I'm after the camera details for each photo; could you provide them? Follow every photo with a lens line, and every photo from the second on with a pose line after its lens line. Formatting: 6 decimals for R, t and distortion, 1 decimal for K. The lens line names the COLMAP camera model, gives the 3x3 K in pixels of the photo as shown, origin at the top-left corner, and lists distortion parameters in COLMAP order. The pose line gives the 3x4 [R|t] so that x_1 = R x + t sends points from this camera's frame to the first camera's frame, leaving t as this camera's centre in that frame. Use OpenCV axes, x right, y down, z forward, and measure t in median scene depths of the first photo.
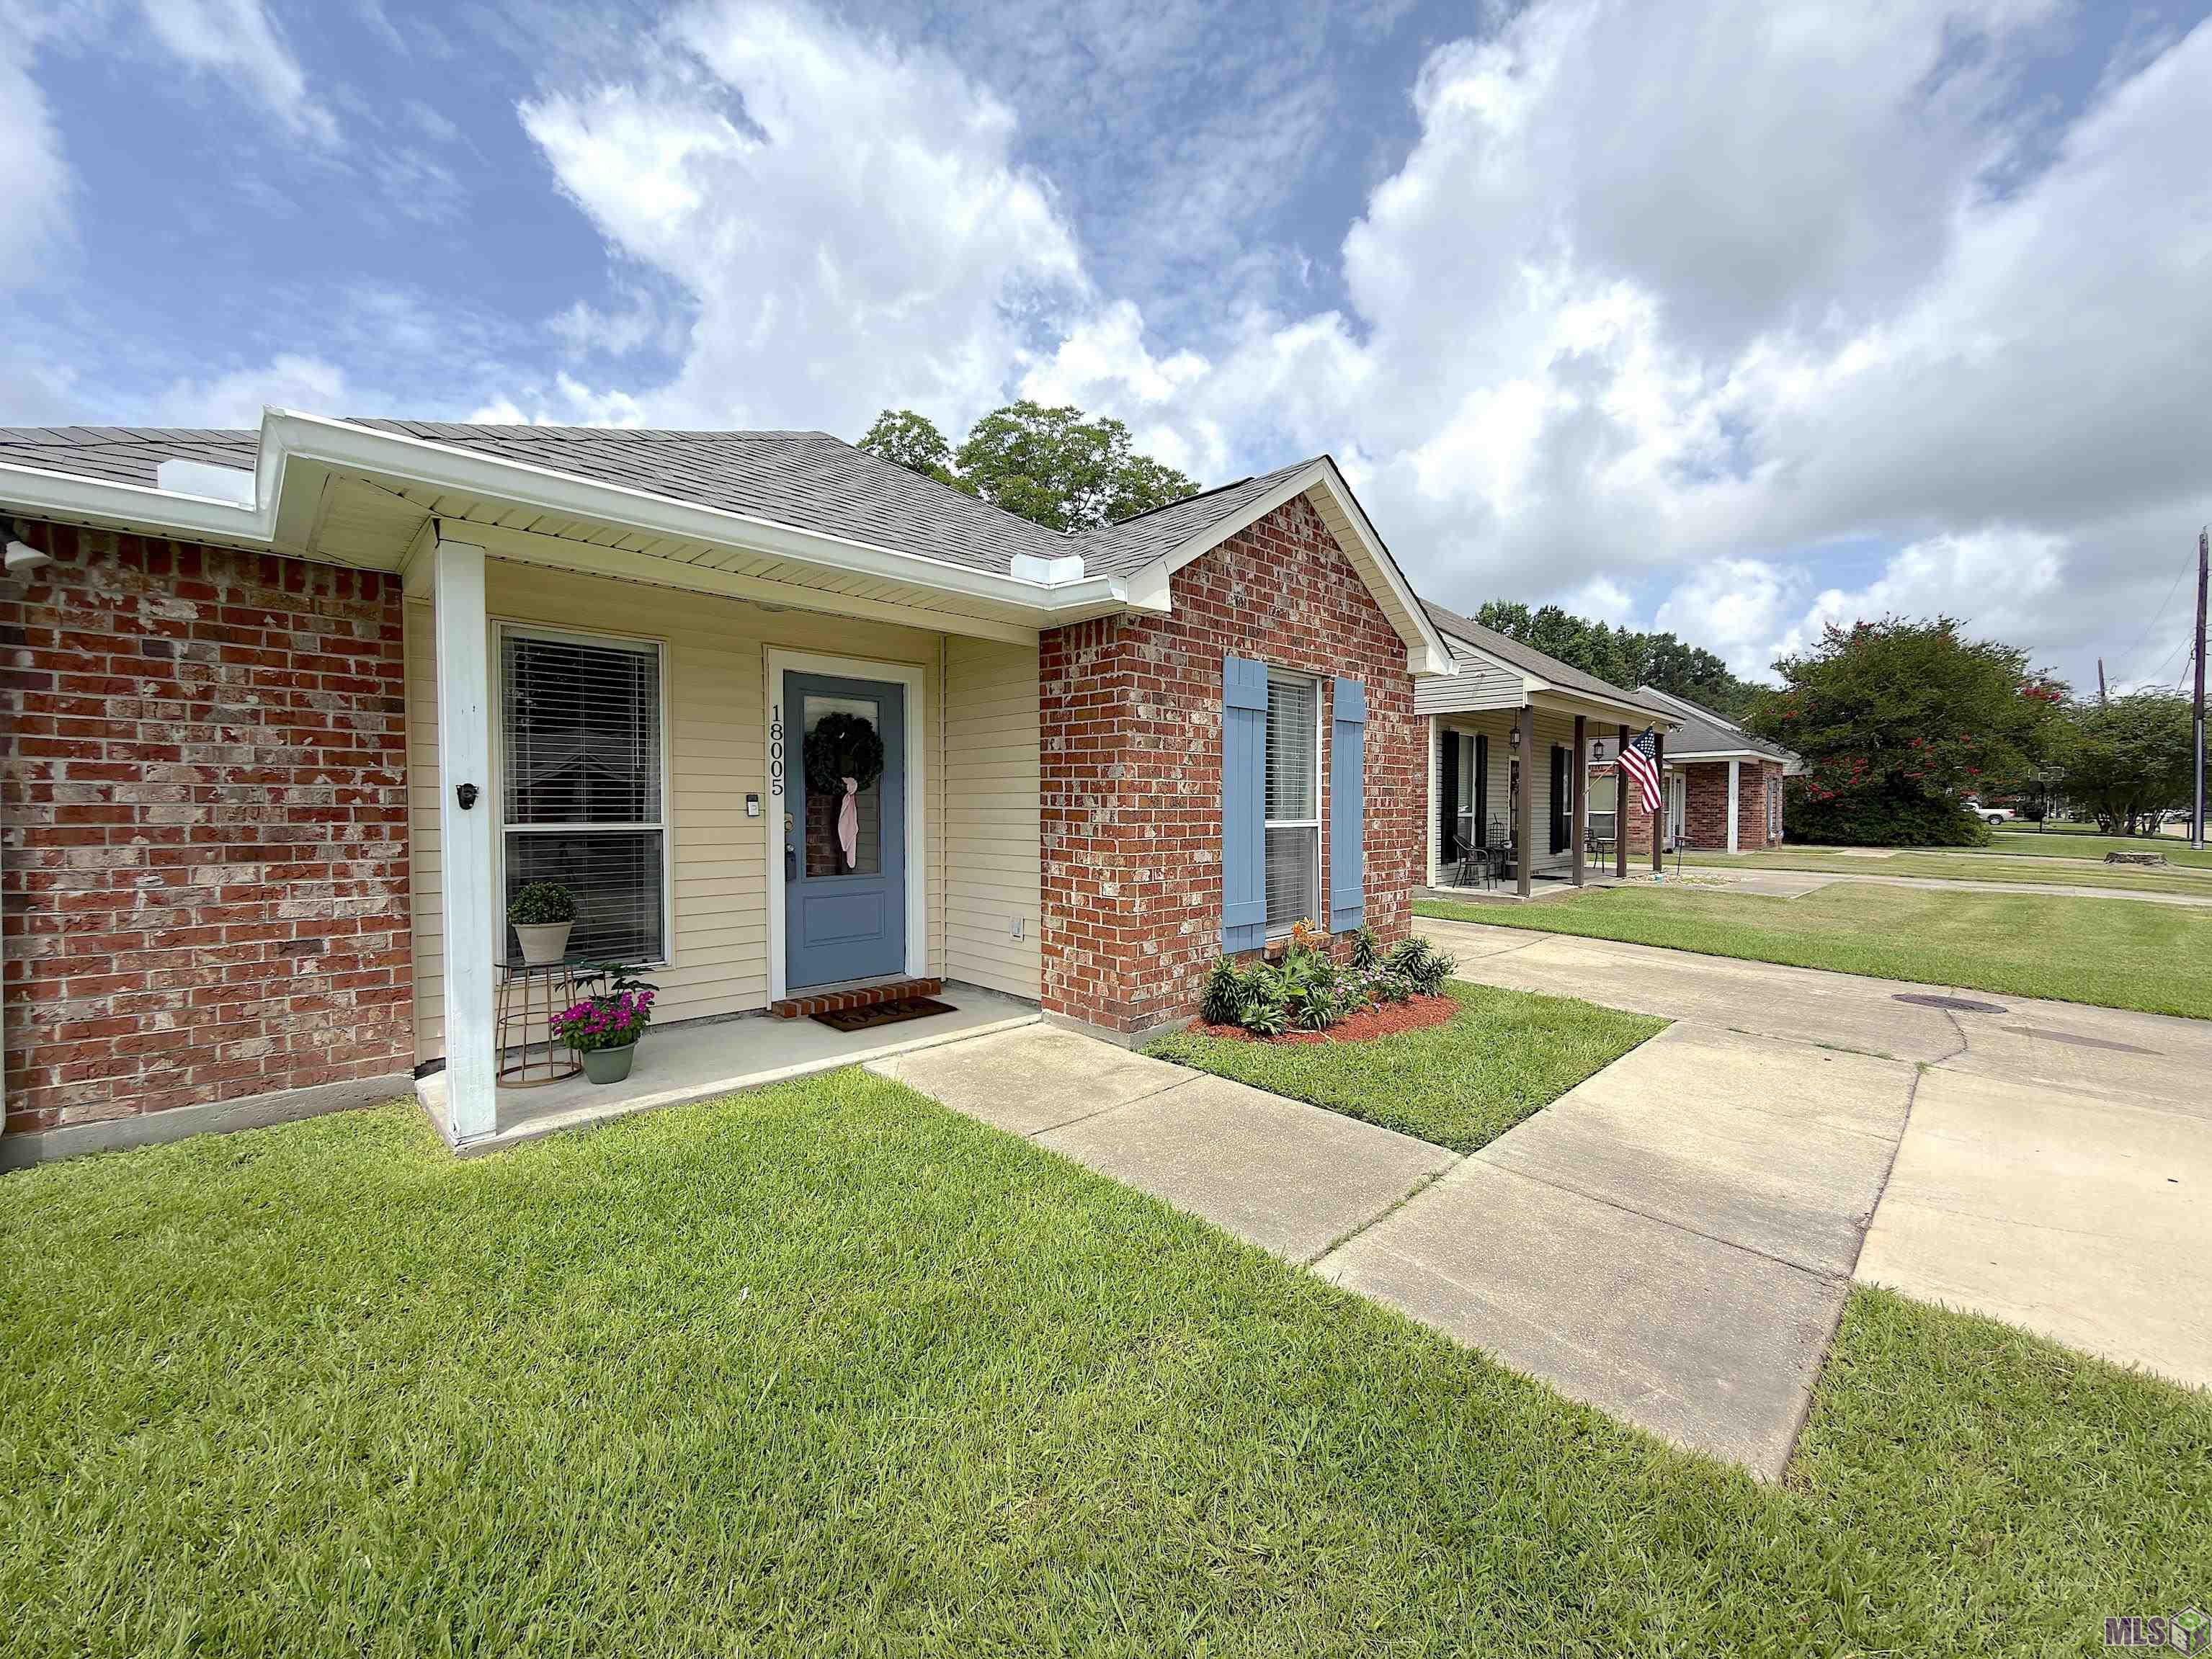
lens RADIAL K [[880.4, 0, 1108.9], [0, 880.4, 834.0], [0, 0, 1]] dist [0.001522, 0.000519]
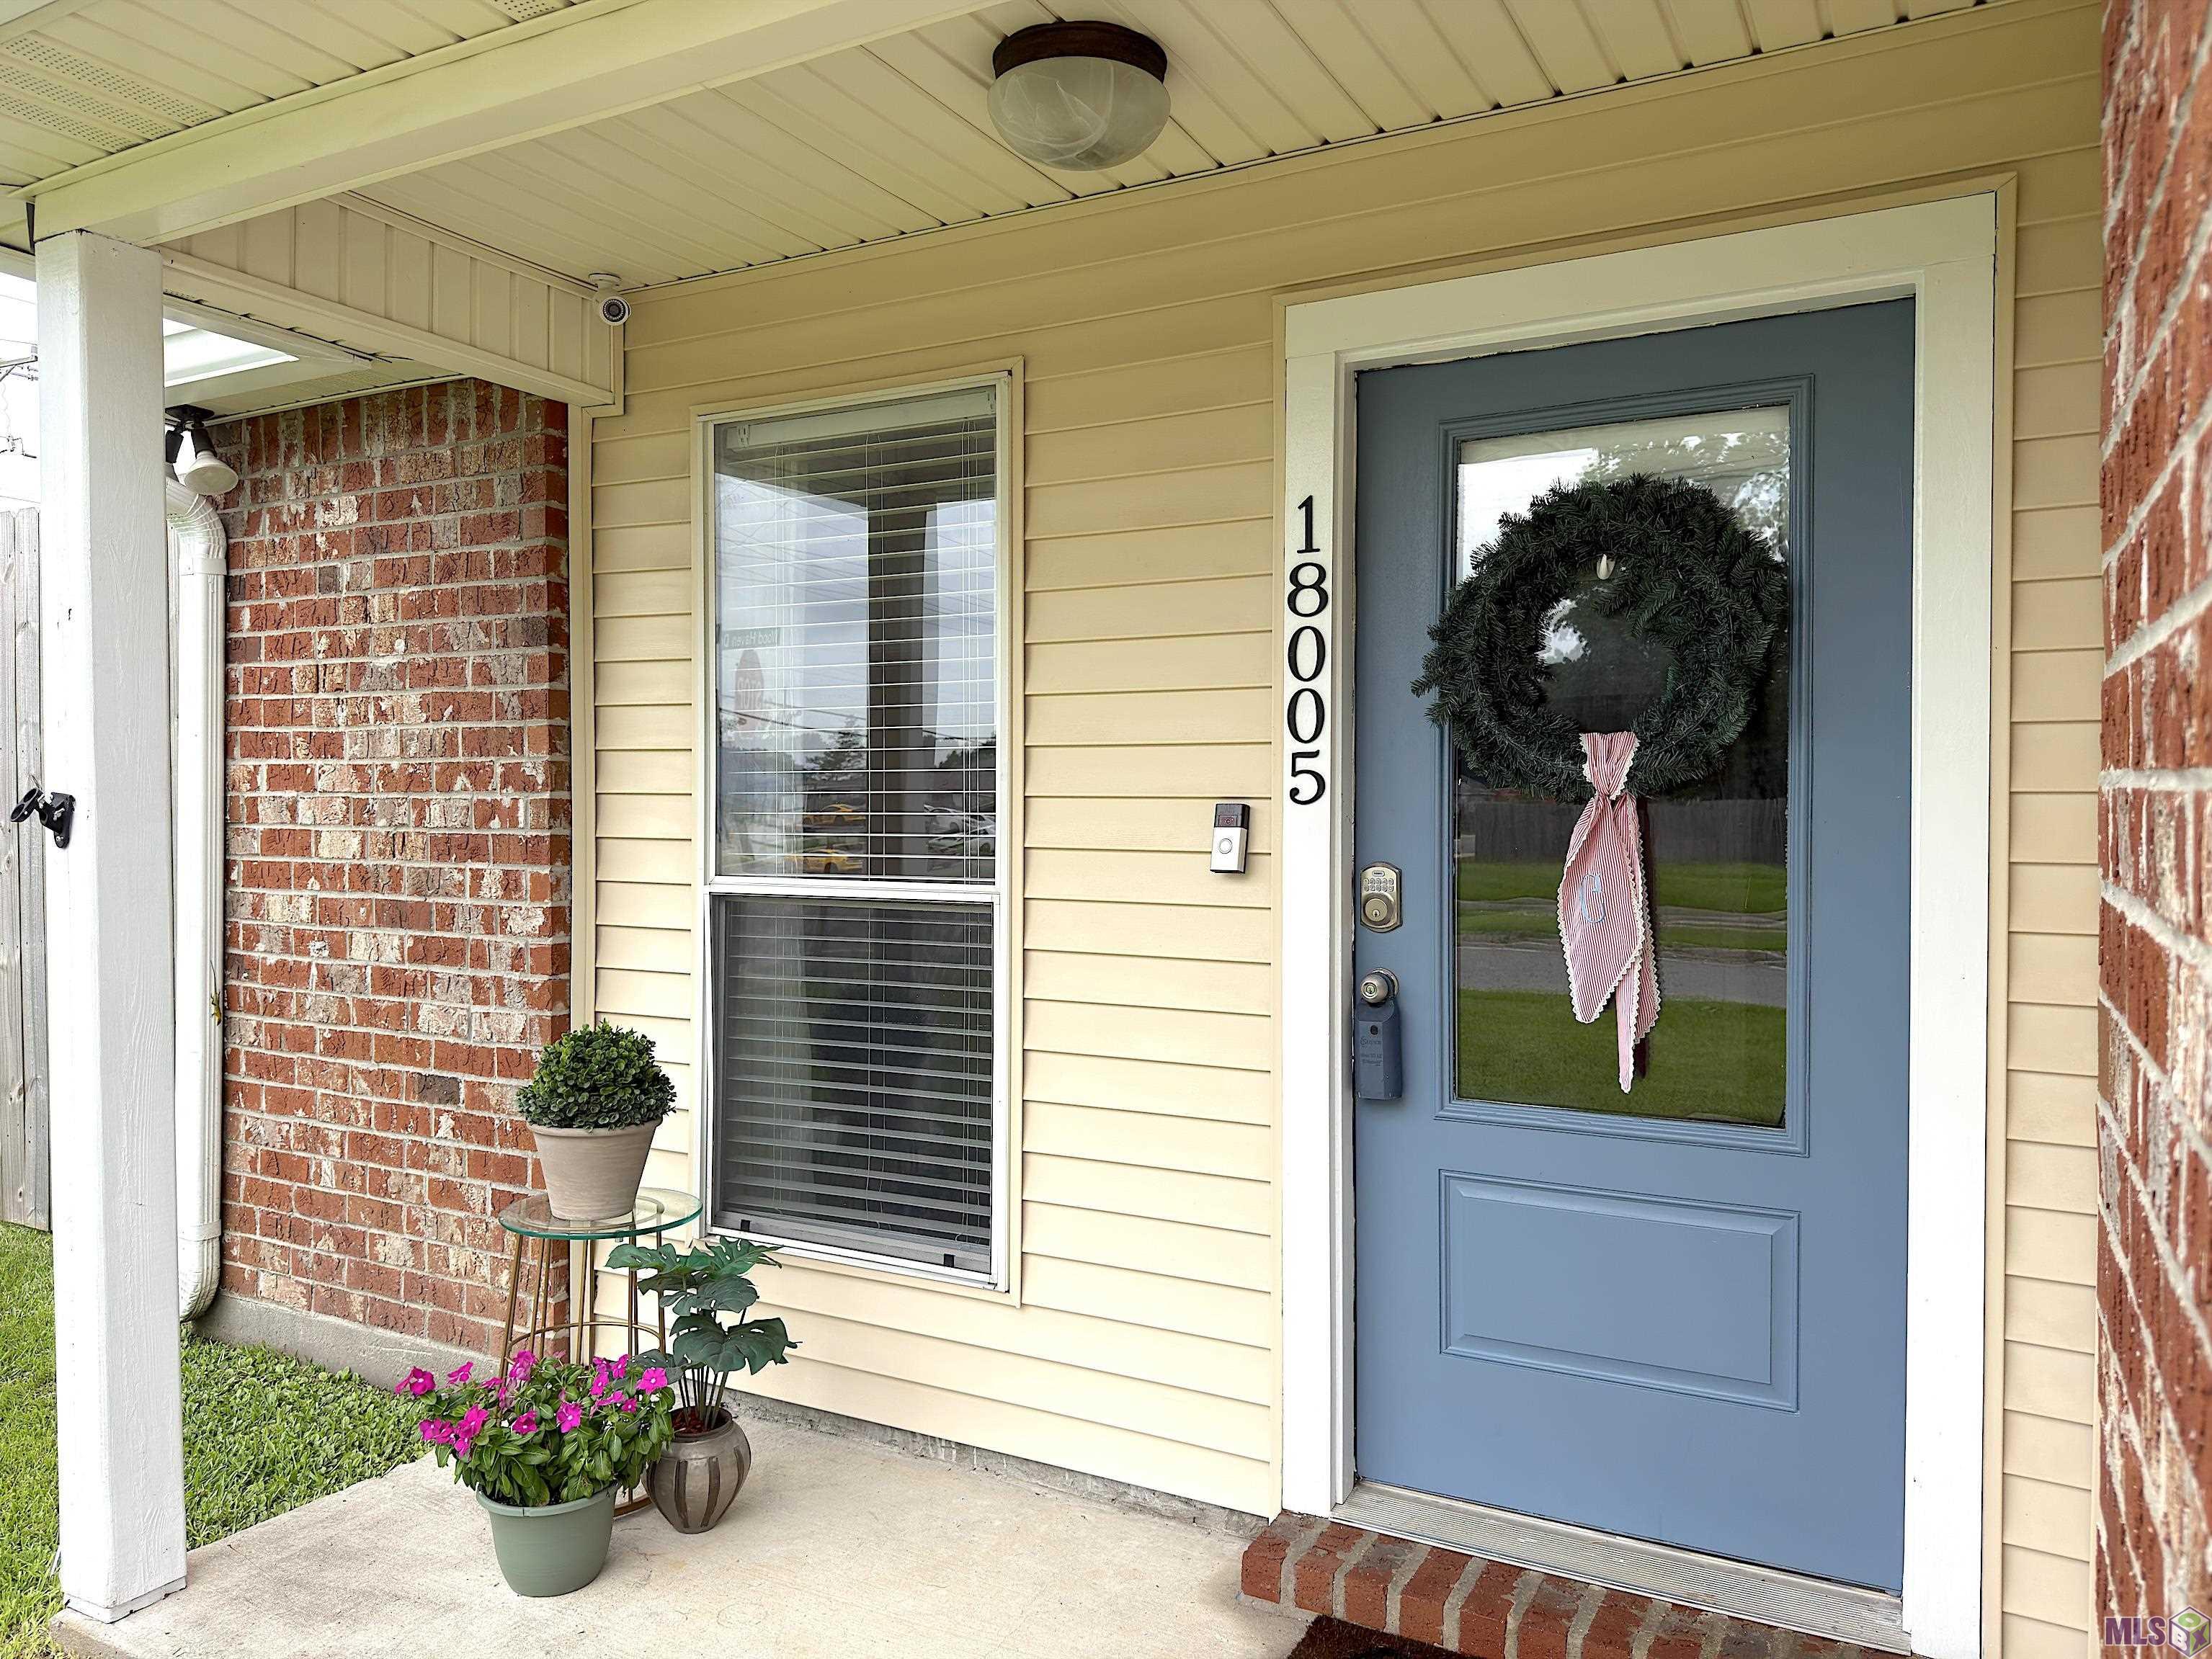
lens RADIAL K [[1530.8, 0, 1102.3], [0, 1530.8, 834.7], [0, 0, 1]] dist [0.160763, -0.313292]
pose [[0.294279, 0.015402, -0.955595, 0.099775], [-0.032541, 0.999452, 0.006088, -0.036566], [0.955165, 0.029305, 0.294619, 0.823005]]
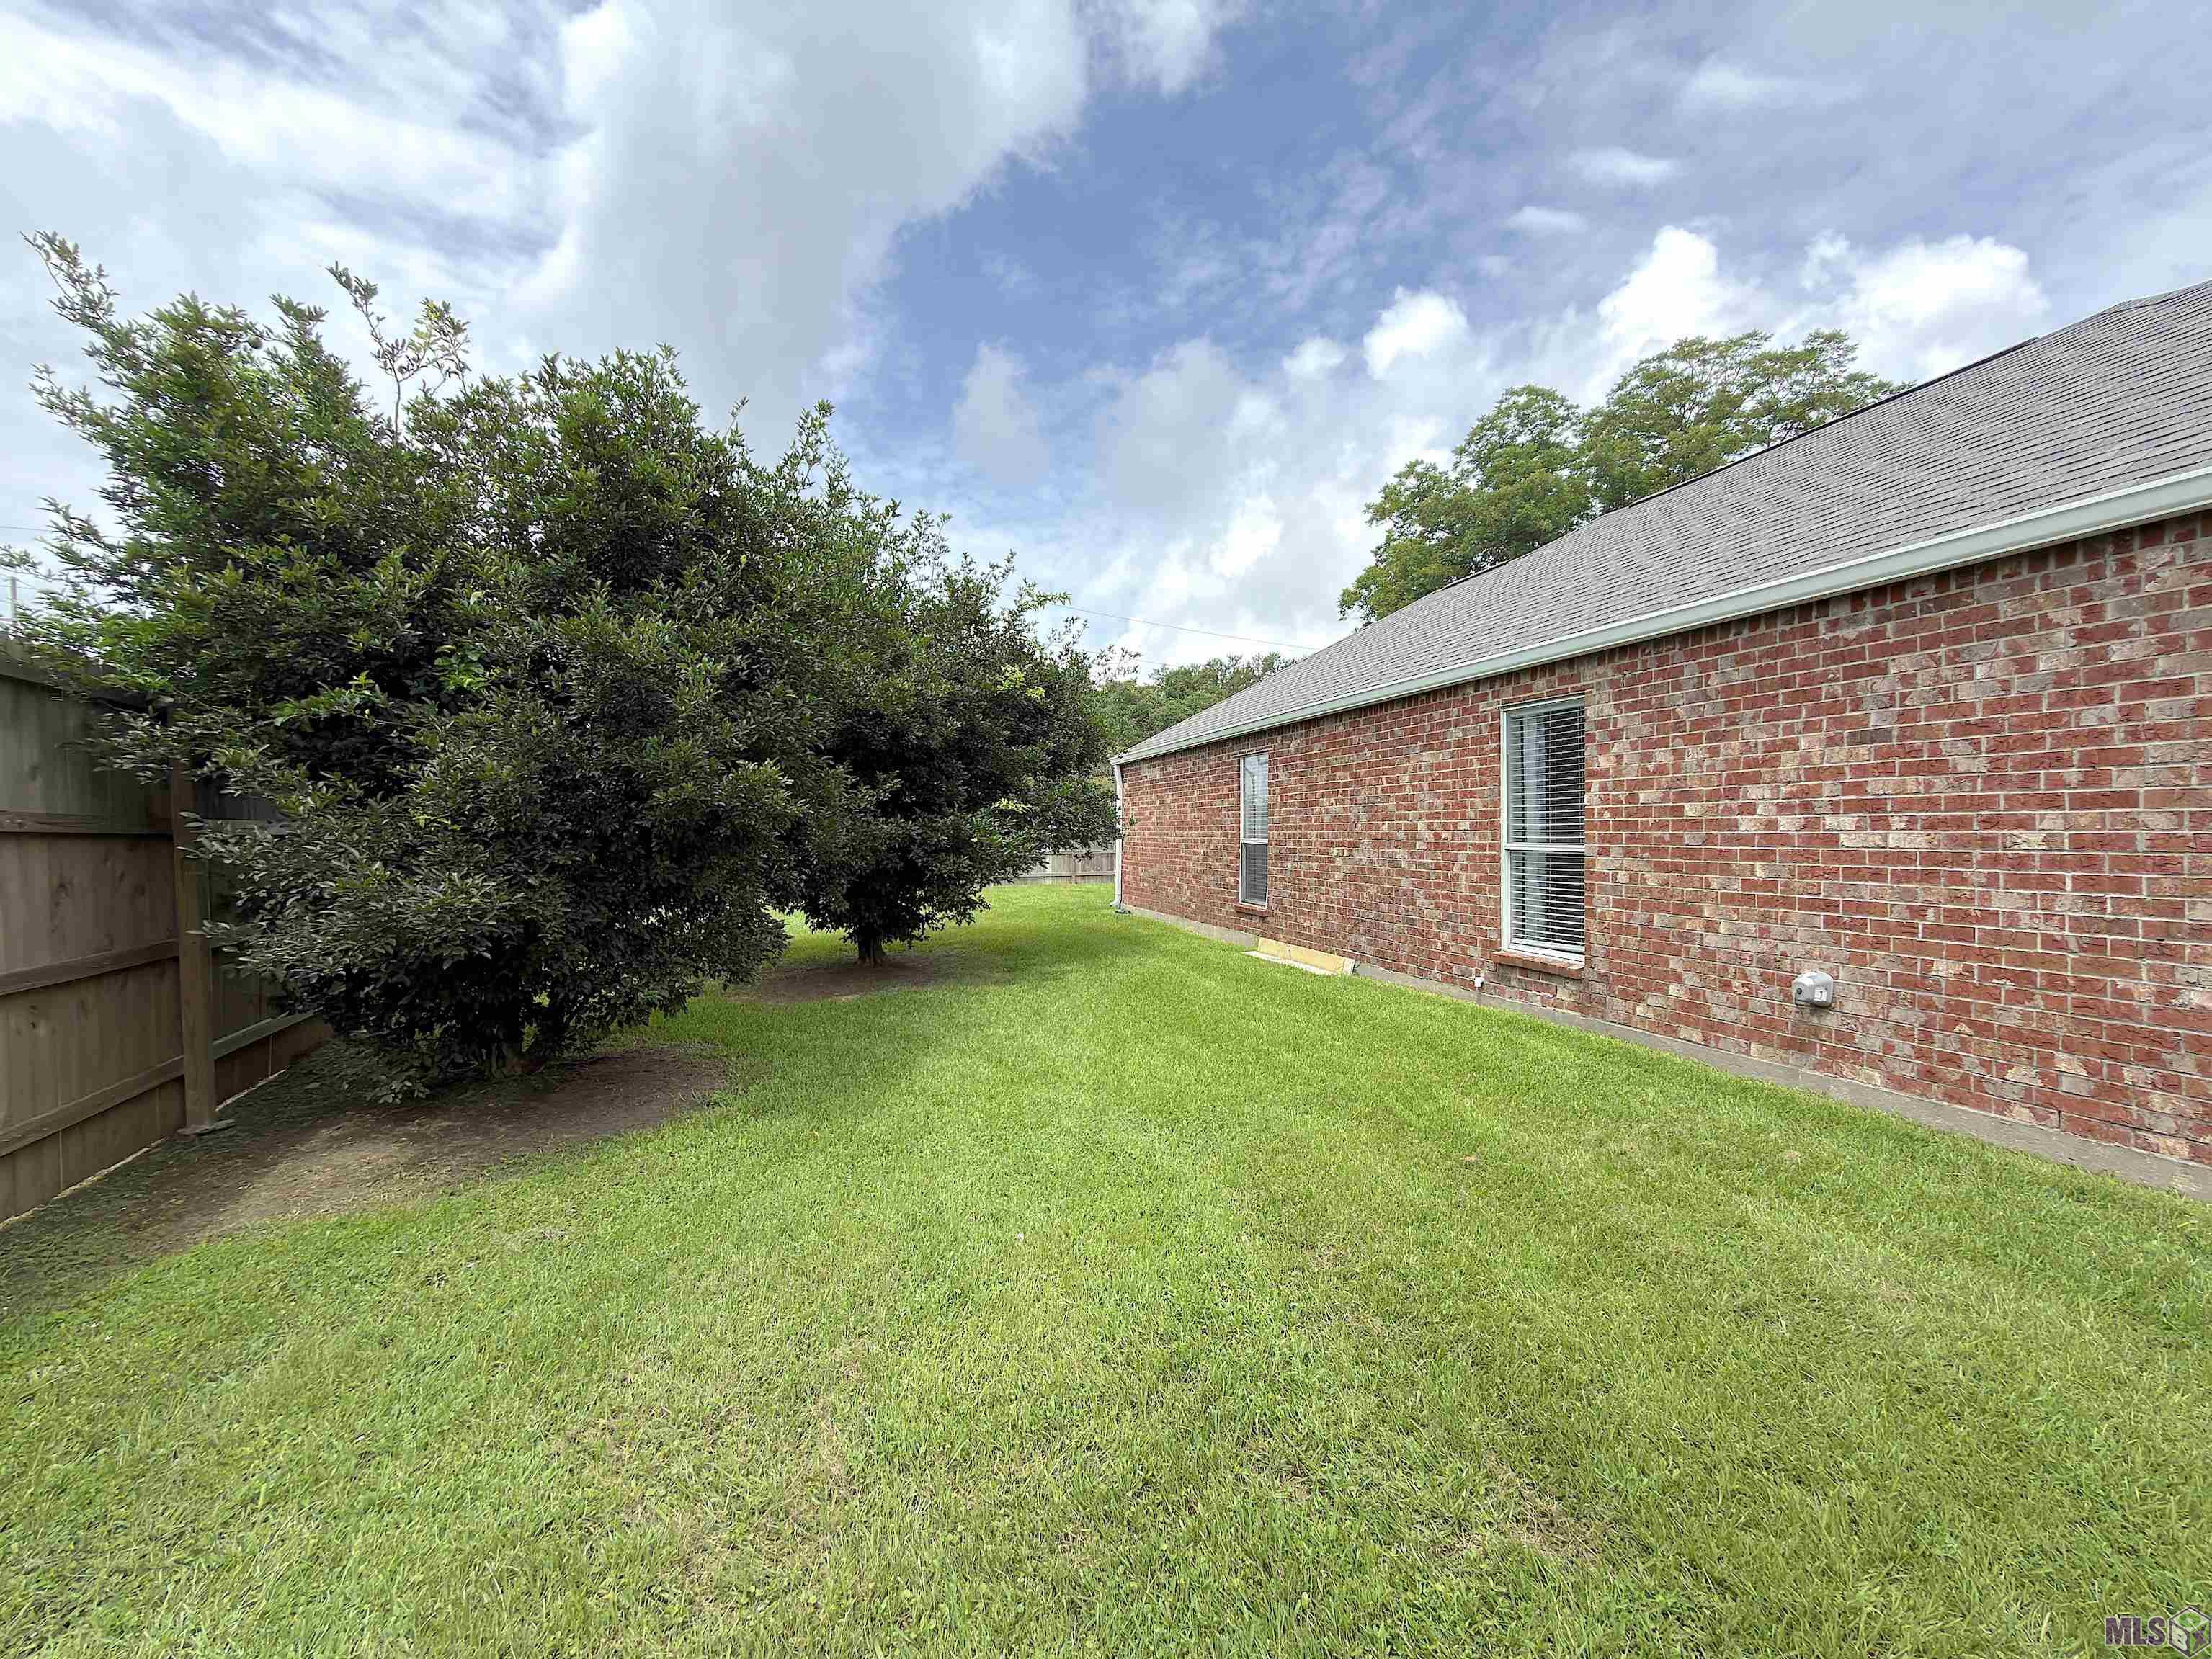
lens RADIAL K [[878.5, 0, 1110.8], [0, 878.5, 835.2], [0, 0, 1]] dist [0.000496, -0.000298]
pose [[0.887521, -0.000475, -0.460767, -1.705275], [-0.009658, 0.999761, -0.019634, -0.014713], [0.460666, 0.021876, 0.887304, 0.194537]]
